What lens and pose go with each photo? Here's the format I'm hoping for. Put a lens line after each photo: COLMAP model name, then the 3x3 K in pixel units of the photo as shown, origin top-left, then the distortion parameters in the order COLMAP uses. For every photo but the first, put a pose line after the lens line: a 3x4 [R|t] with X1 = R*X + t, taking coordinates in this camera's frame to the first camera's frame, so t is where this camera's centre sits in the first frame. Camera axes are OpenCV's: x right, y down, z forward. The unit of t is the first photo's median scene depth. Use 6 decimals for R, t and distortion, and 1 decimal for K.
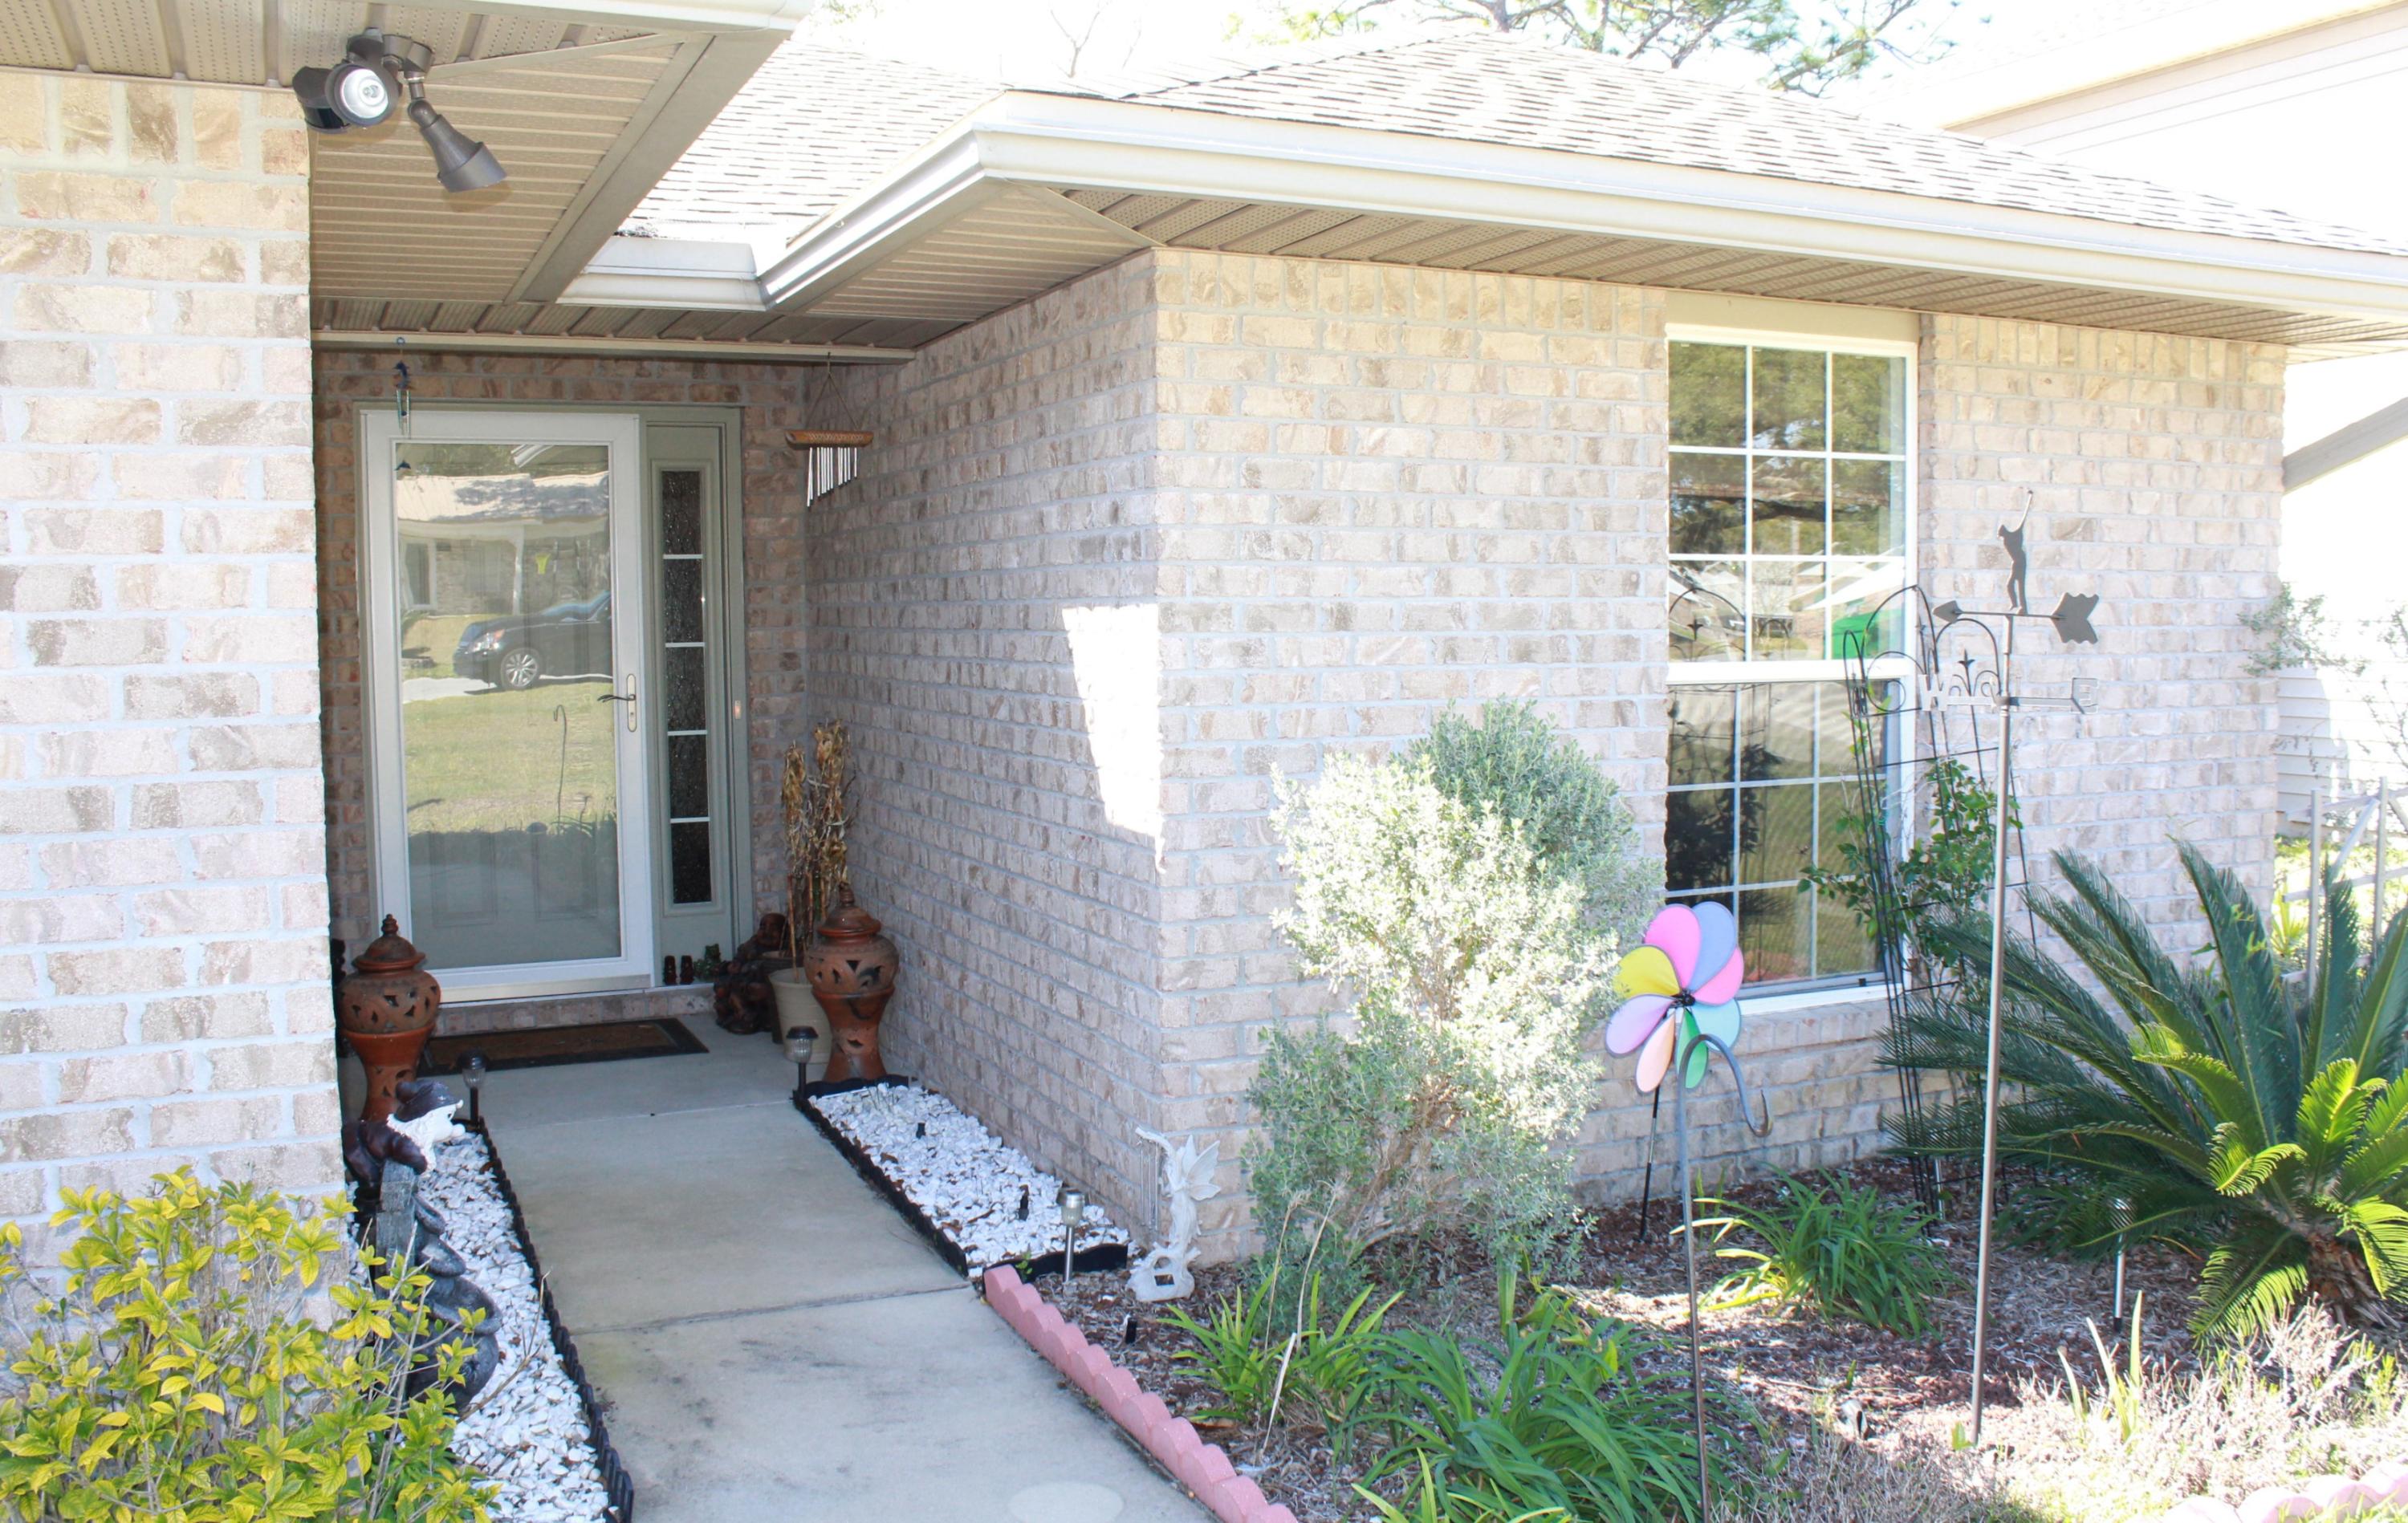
lens RADIAL K [[2043.6, 0, 1203.5], [0, 2043.6, 780.6], [0, 0, 1]] dist [-0.084215, 0.010590]
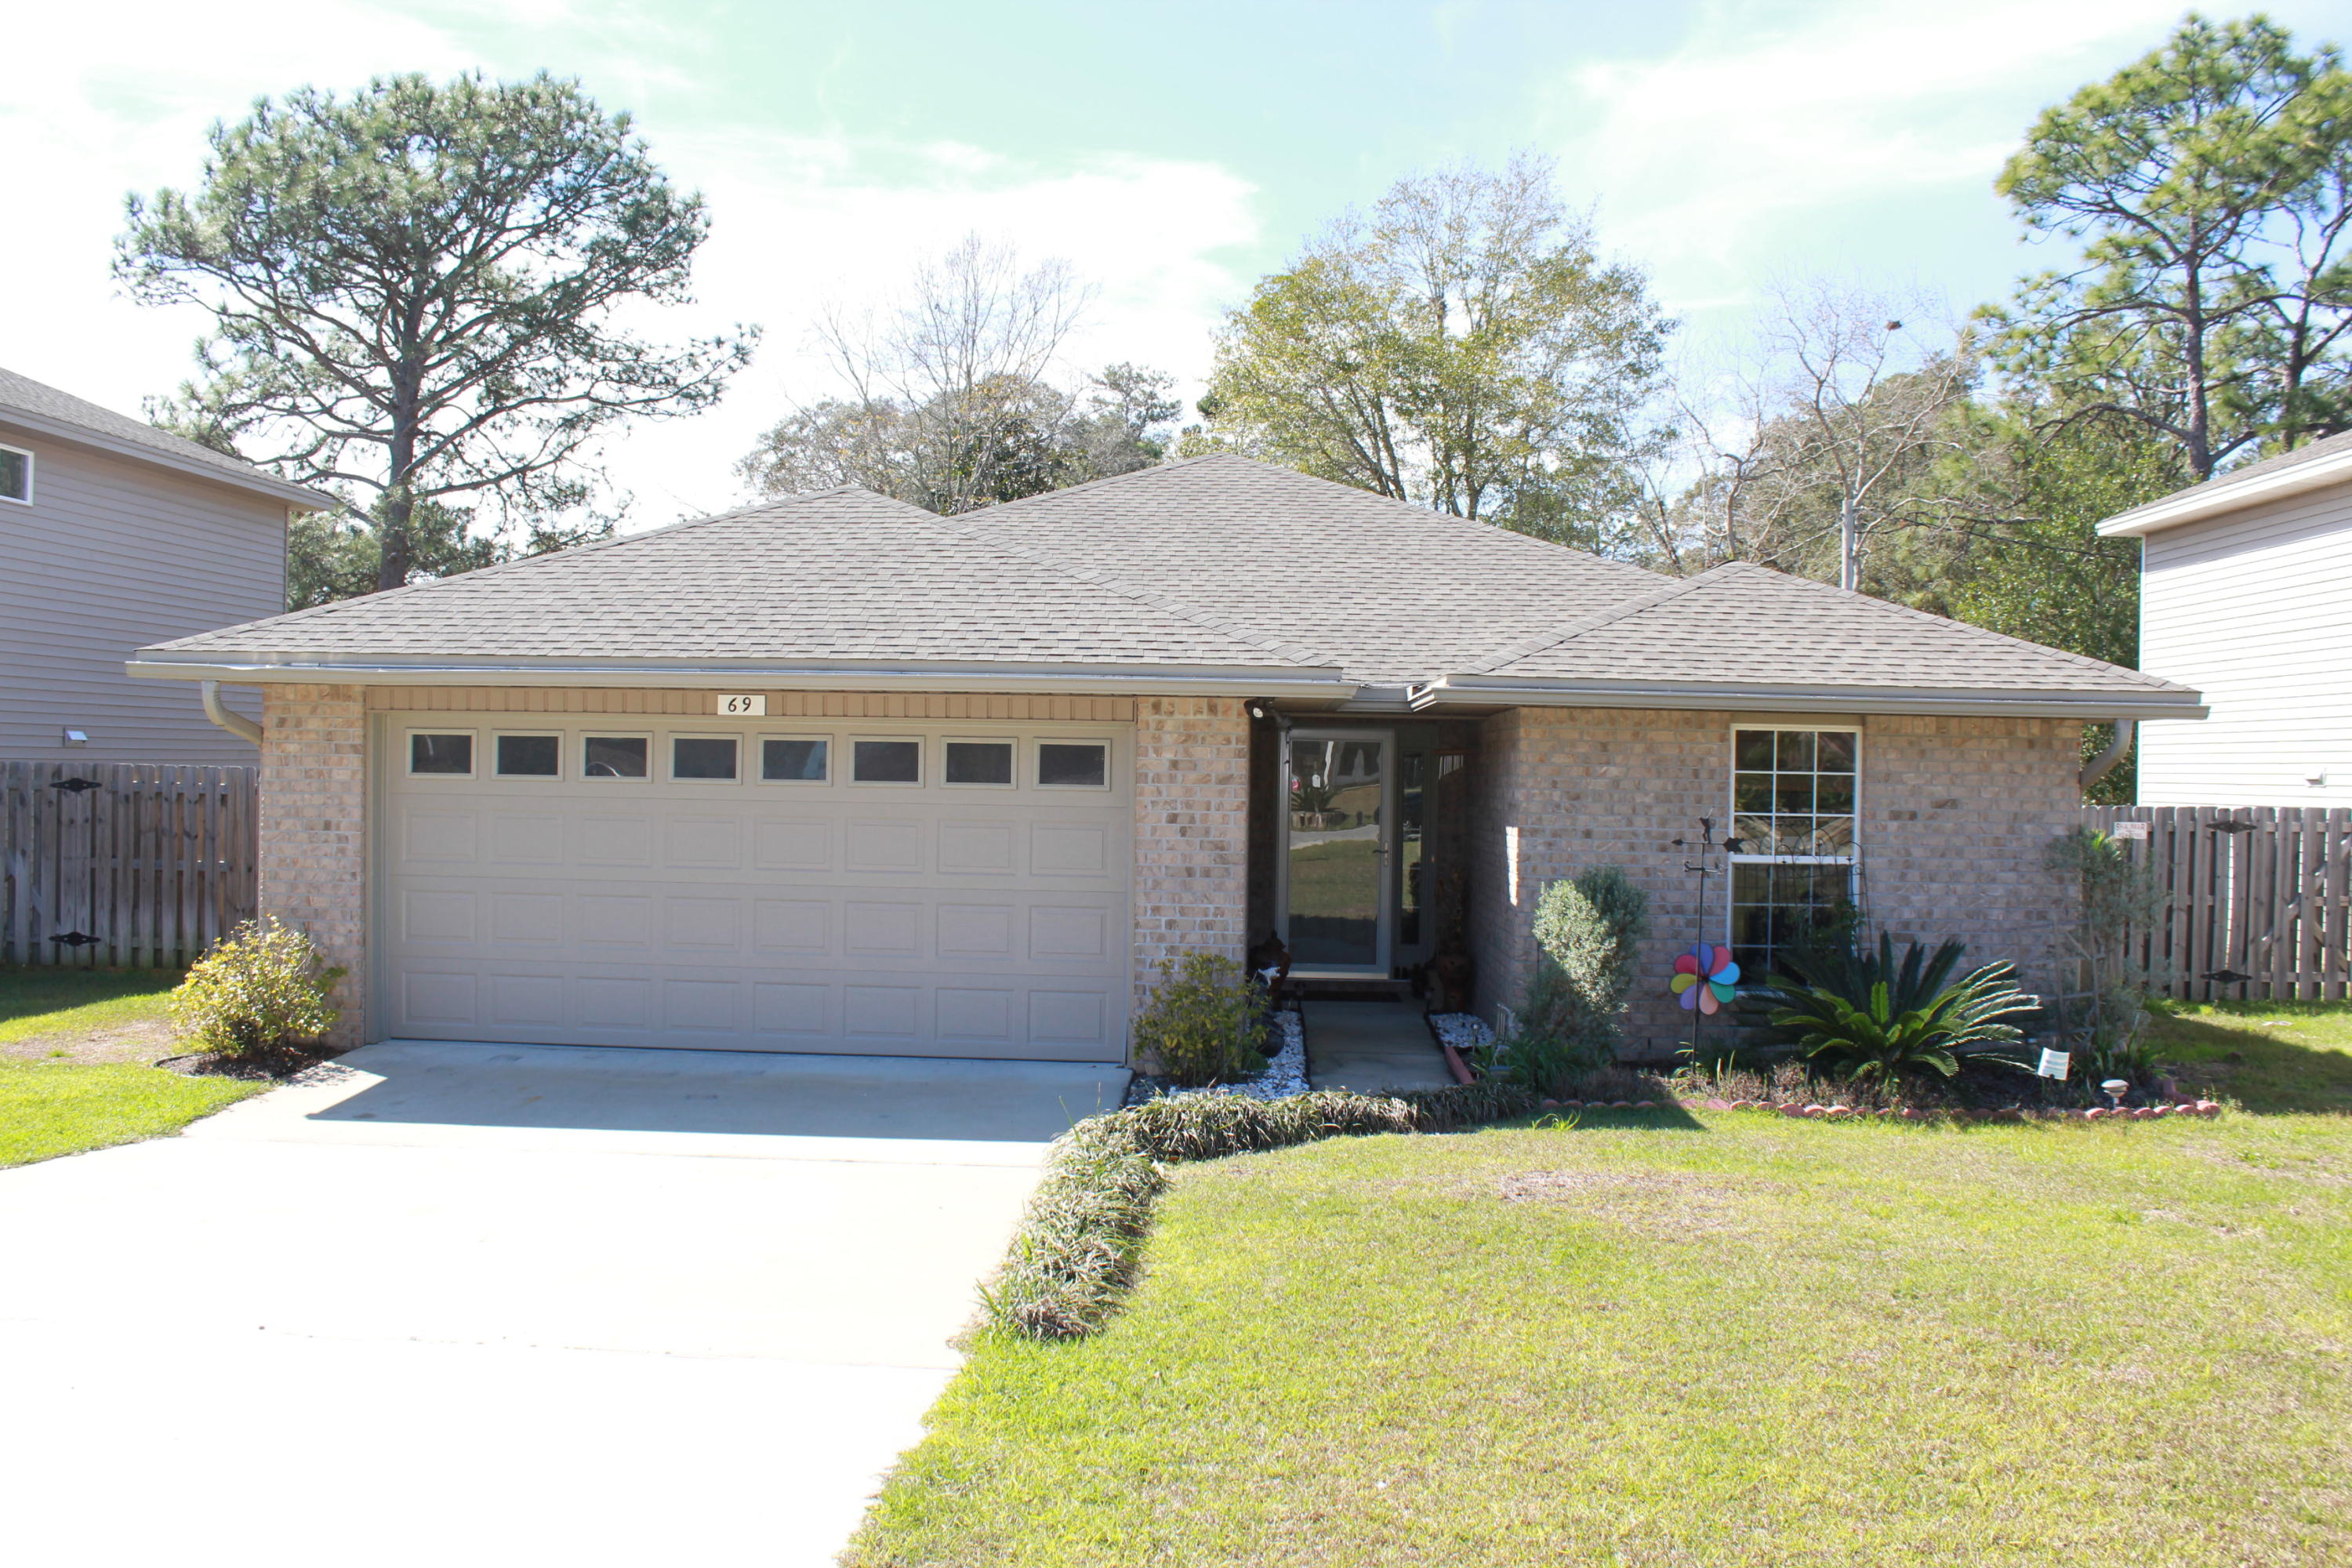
lens RADIAL K [[1970.4, 0, 1176.8], [0, 1970.4, 787.2], [0, 0, 1]] dist [-0.046196, 0.004816]
pose [[0.882963, 0.021809, -0.468935, 0.823868], [-0.061159, 0.995751, -0.068847, 0.075783], [0.465441, 0.089469, 0.880545, -1.628917]]
